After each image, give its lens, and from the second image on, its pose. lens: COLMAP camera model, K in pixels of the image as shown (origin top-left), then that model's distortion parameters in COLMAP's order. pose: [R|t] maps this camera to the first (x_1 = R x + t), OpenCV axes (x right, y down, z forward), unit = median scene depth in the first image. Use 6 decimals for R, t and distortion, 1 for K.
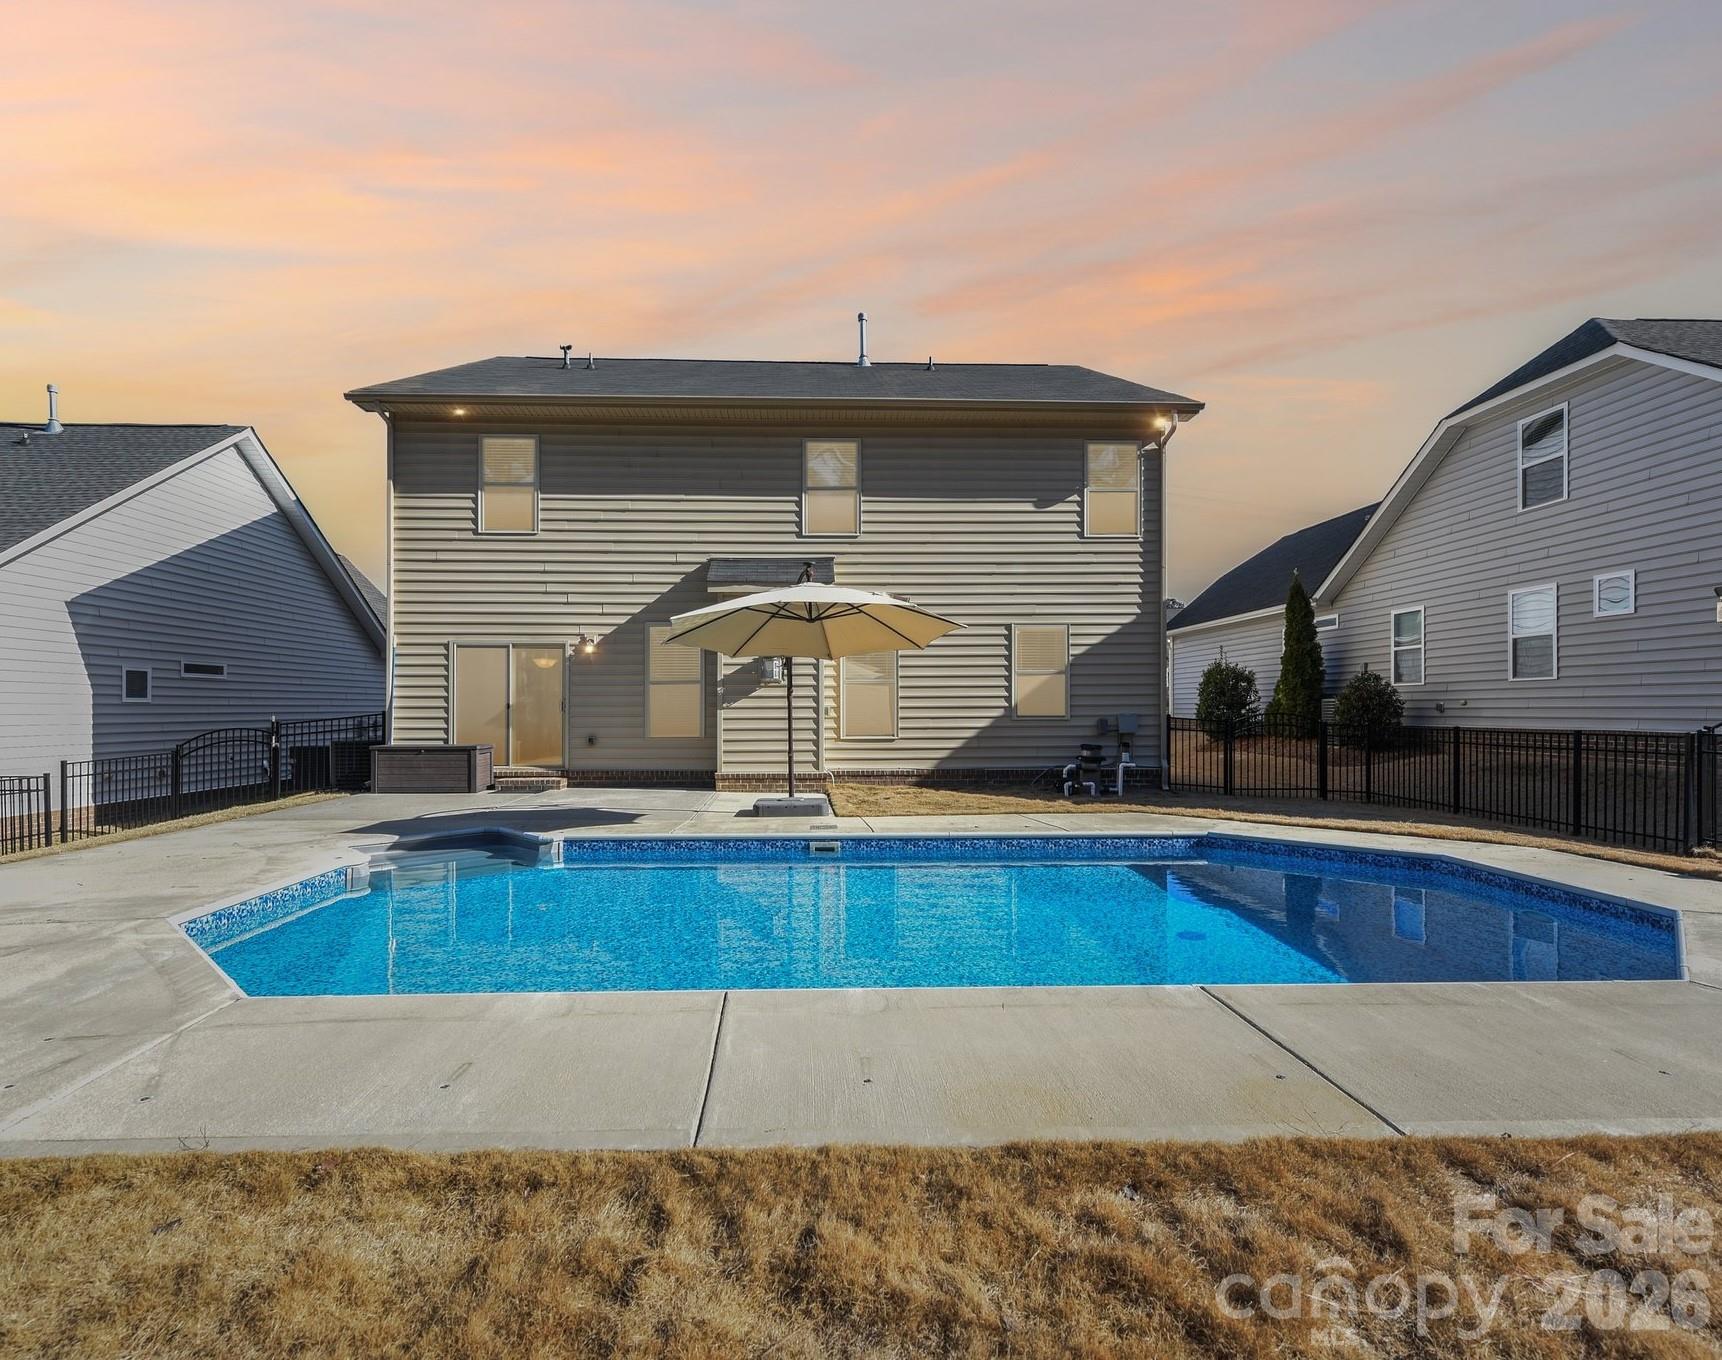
lens RADIAL K [[825.3, 0, 857.3], [0, 825.3, 709.3], [0, 0, 1]] dist [-0.000587, -0.000062]
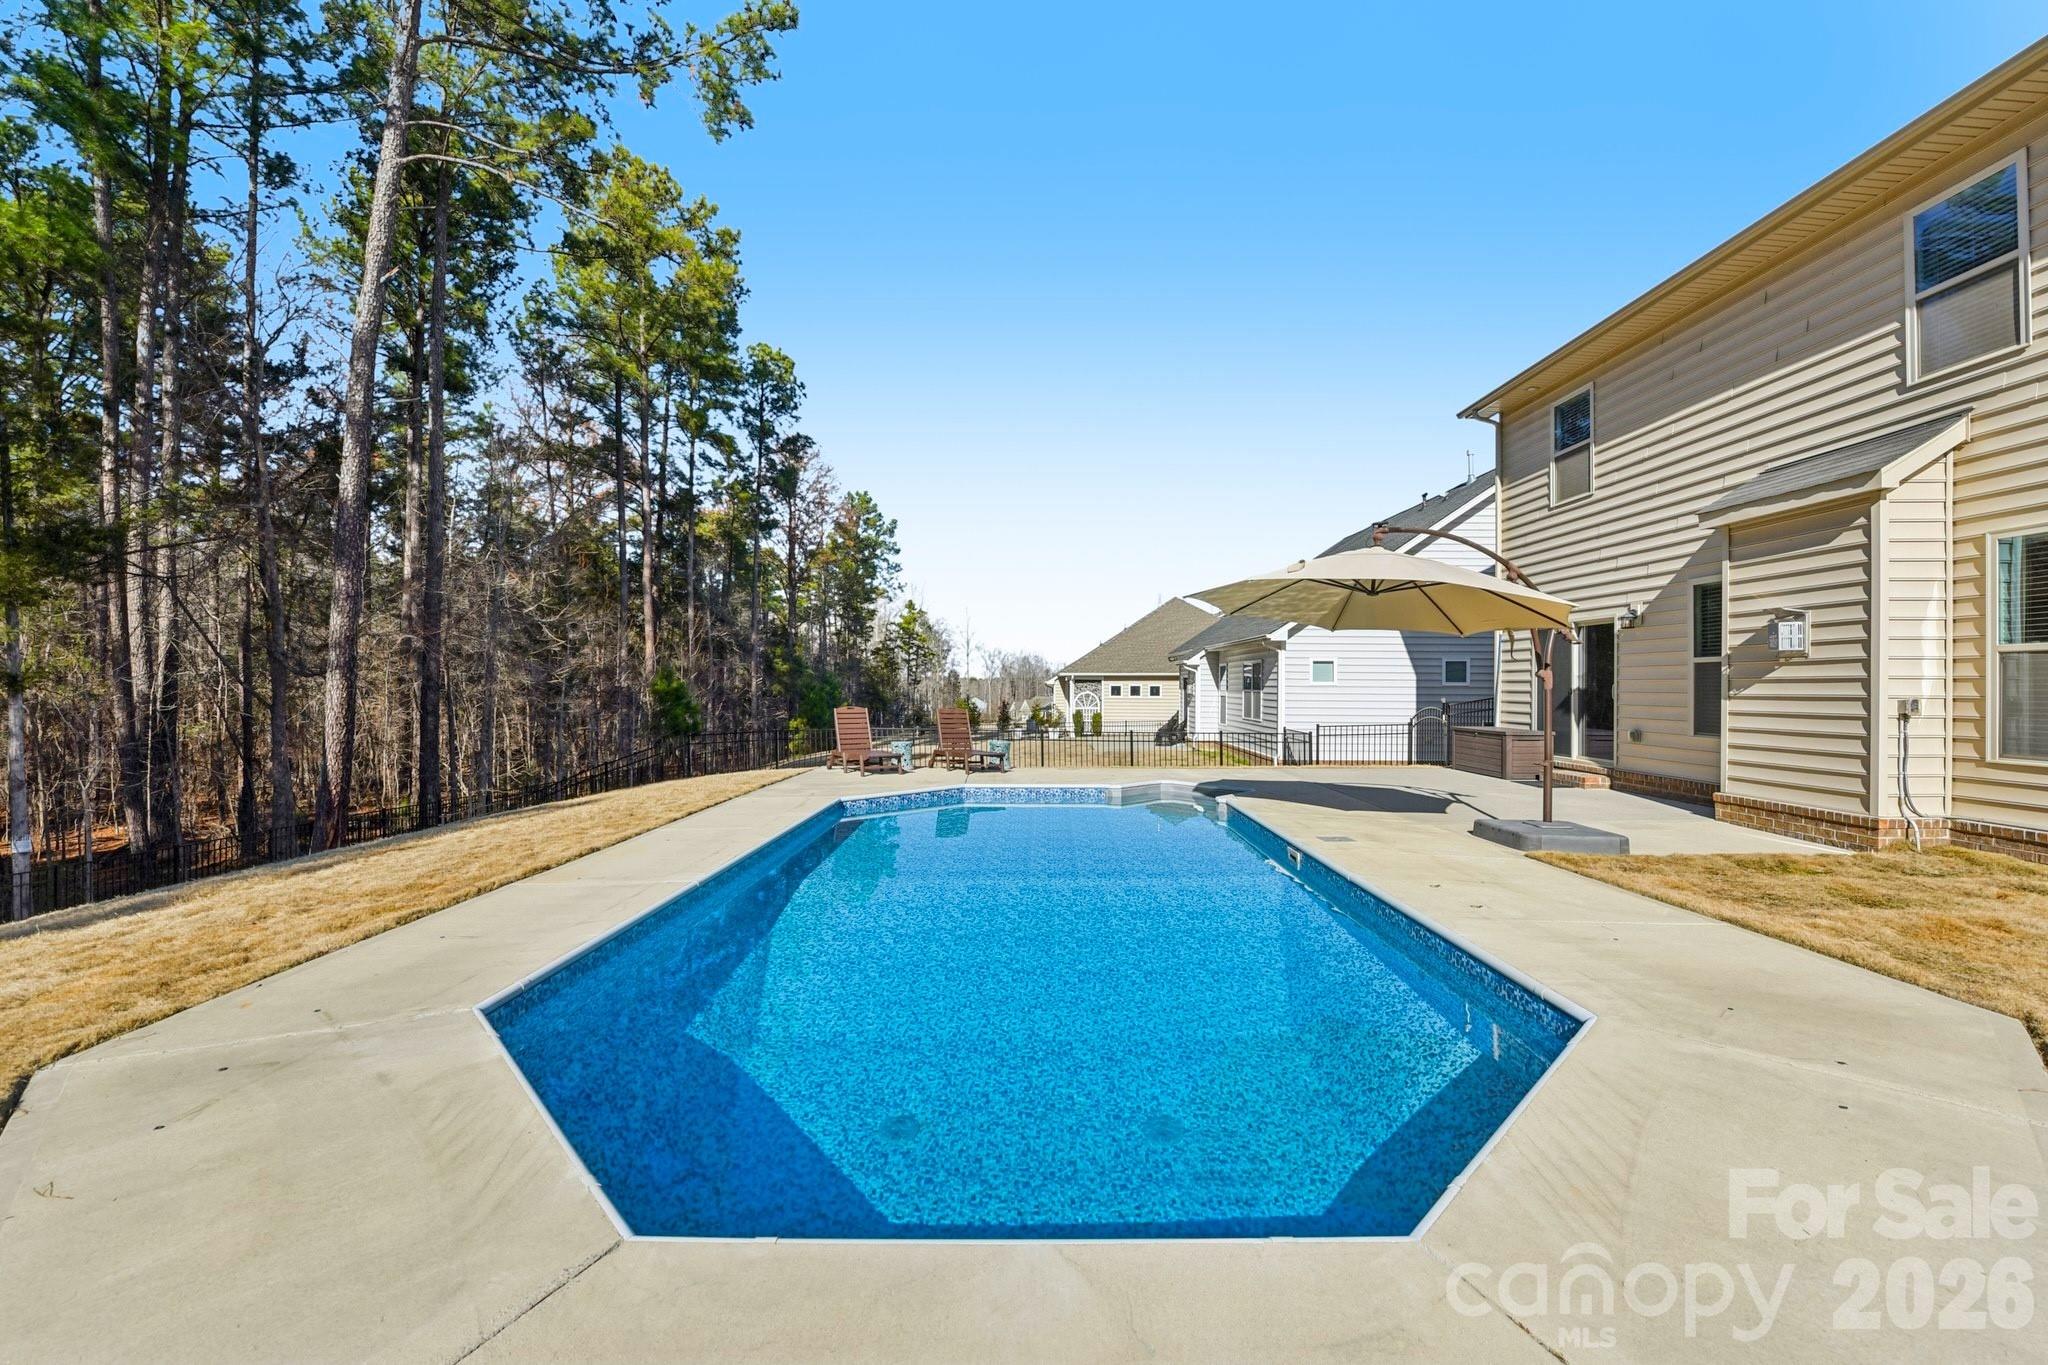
lens RADIAL K [[823.9, 0, 1014.8], [0, 823.9, 674.8], [0, 0, 1]] dist [-0.017962, -0.002317]
pose [[-0.053112, -0.012116, -0.998515, 0.504029], [-0.001556, 0.999926, -0.012051, -0.010352], [0.998587, 0.000914, -0.053127, 0.436431]]
